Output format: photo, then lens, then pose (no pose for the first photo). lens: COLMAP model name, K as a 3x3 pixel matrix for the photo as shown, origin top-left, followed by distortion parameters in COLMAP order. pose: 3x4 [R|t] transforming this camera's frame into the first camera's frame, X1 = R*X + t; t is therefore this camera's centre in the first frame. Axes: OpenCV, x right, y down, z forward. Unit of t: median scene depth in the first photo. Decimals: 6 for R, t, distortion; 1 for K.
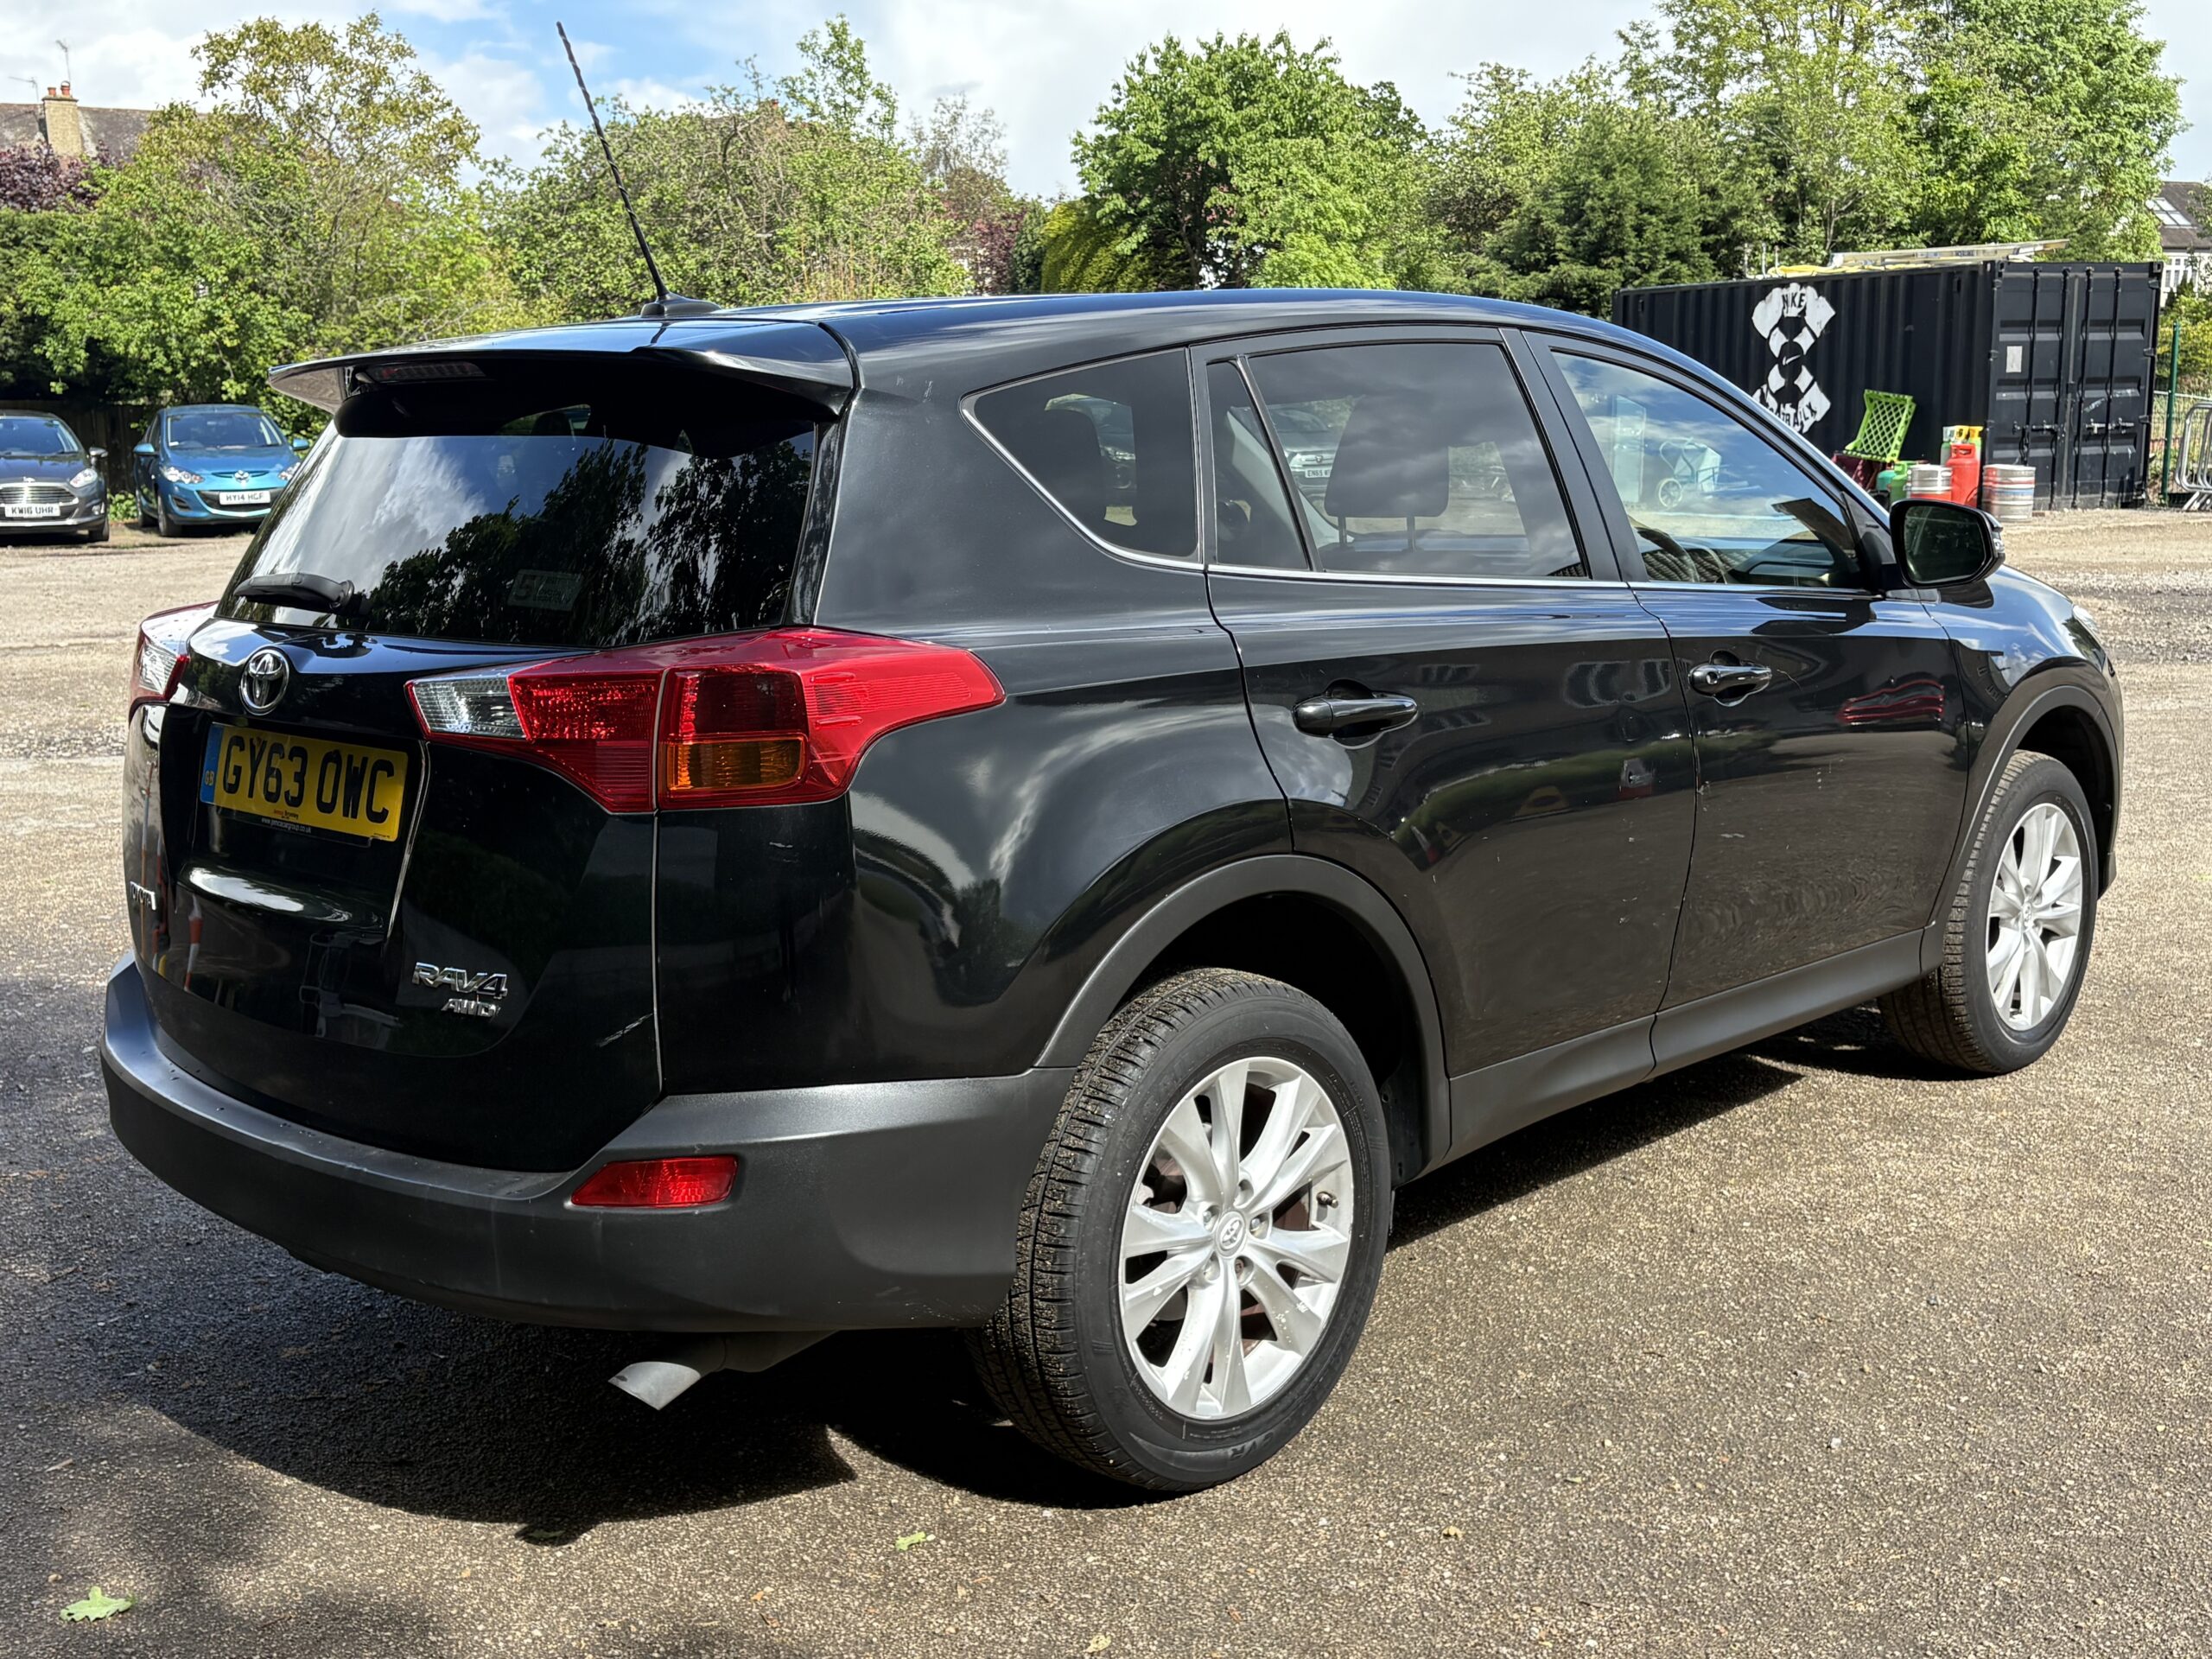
lens RADIAL K [[2338.9, 0, 1106.0], [0, 2338.9, 829.5], [0, 0, 1]] dist [0.001560, 0.063277]
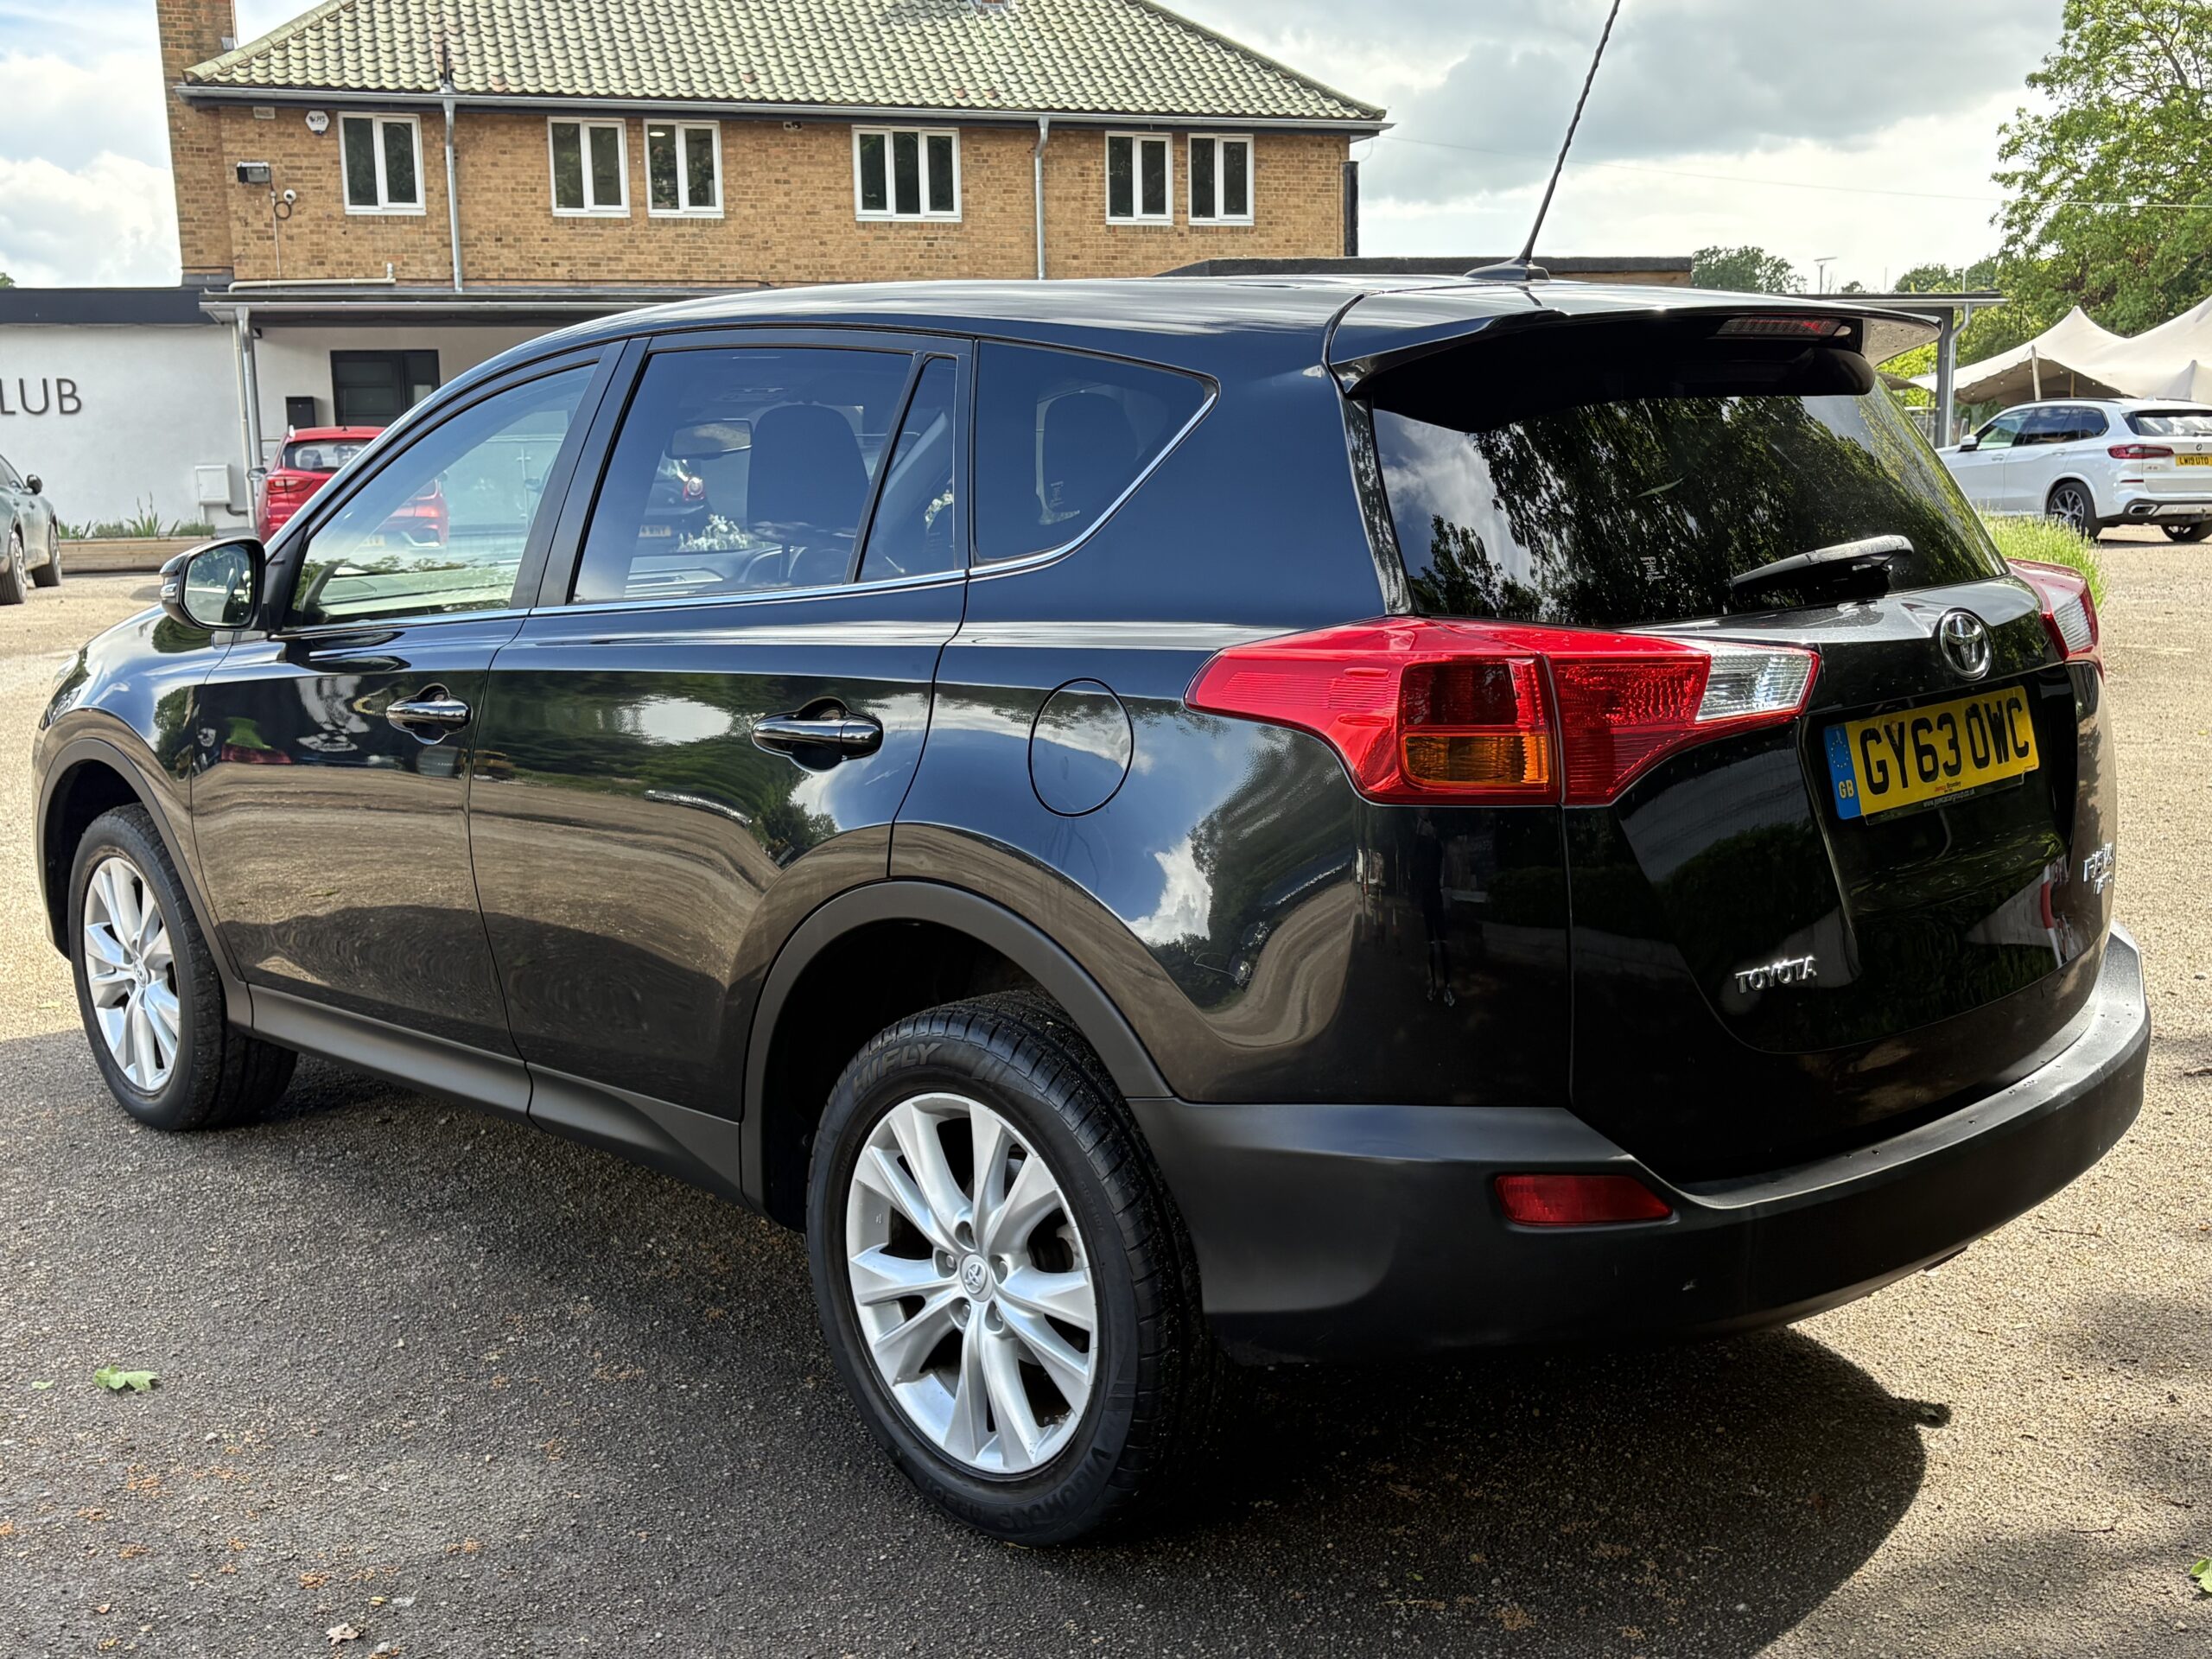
lens RADIAL K [[2362.5, 0, 1106.0], [0, 2362.5, 829.5], [0, 0, 1]] dist [-0.010501, 0.082051]
pose [[0.033629, -0.149713, 0.988157, -0.133363], [0.195488, 0.970604, 0.140401, -0.019419], [-0.980129, 0.188451, 0.061907, 0.130051]]
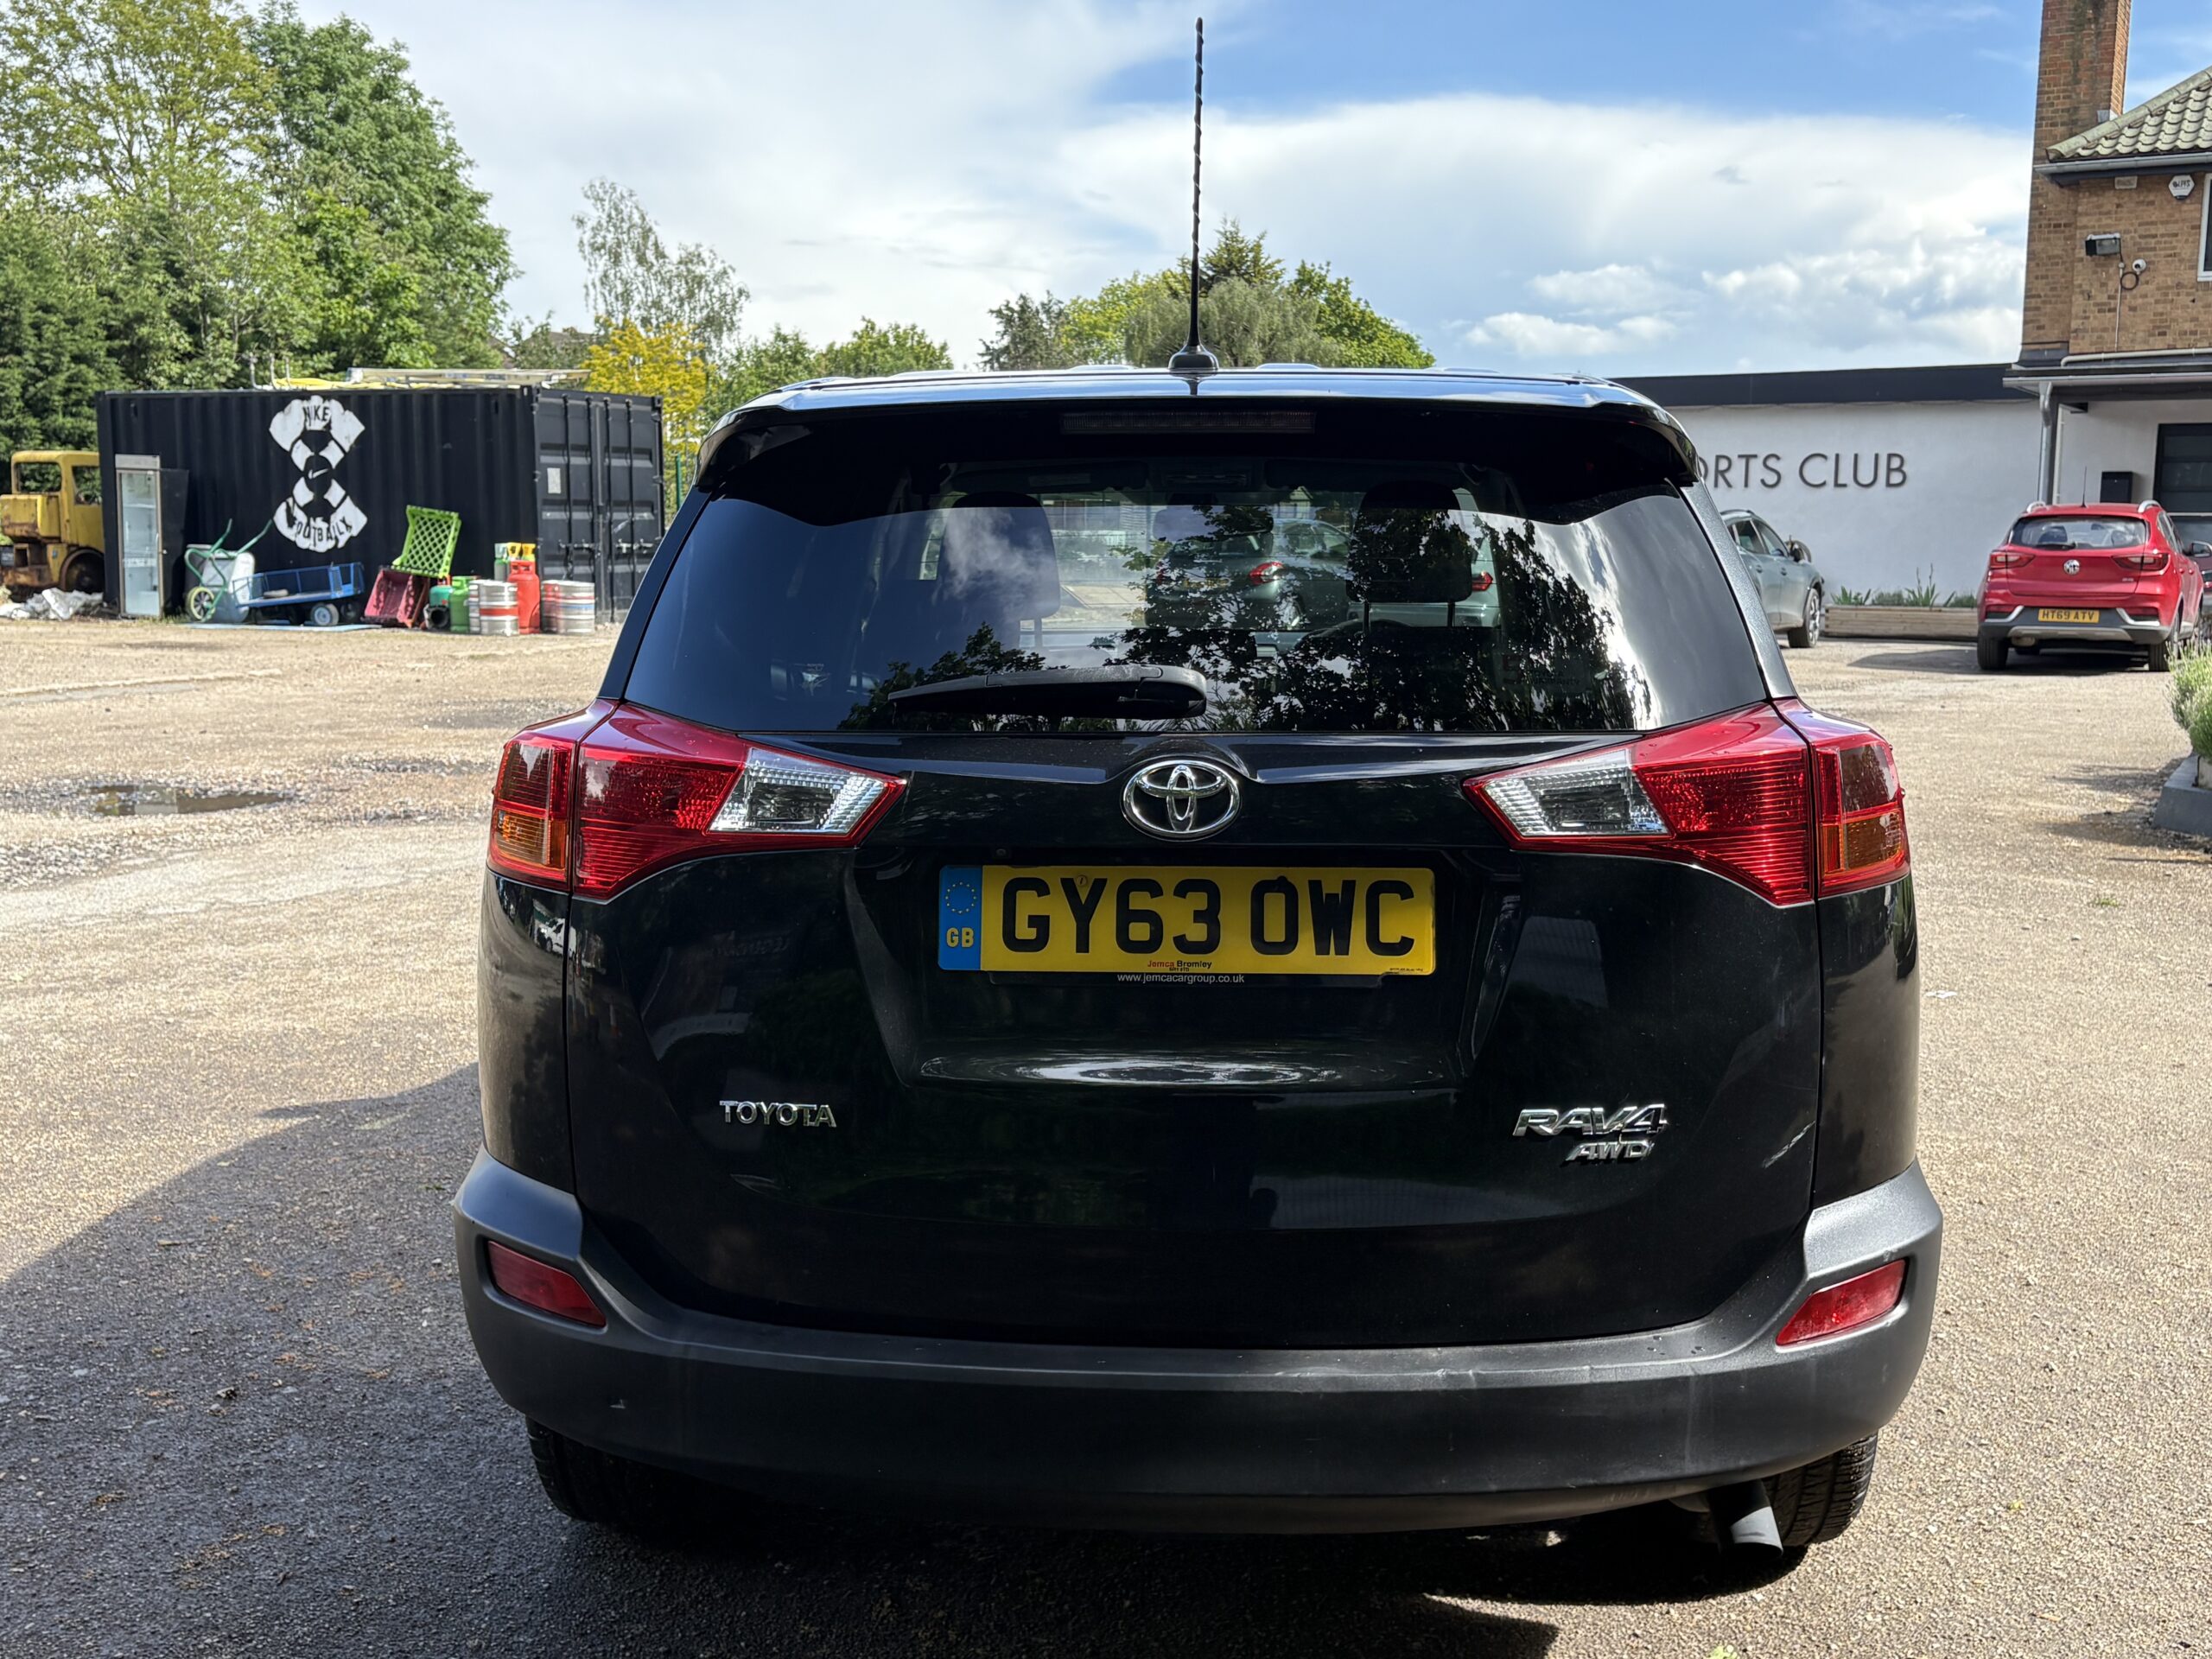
lens RADIAL K [[2362.5, 0, 1106.0], [0, 2362.5, 829.5], [0, 0, 1]] dist [-0.010501, 0.082051]
pose [[0.771796, -0.062227, 0.632819, -0.088930], [0.094555, 0.995367, -0.017444, -0.004132], [-0.628801, 0.073299, 0.774104, 0.039779]]
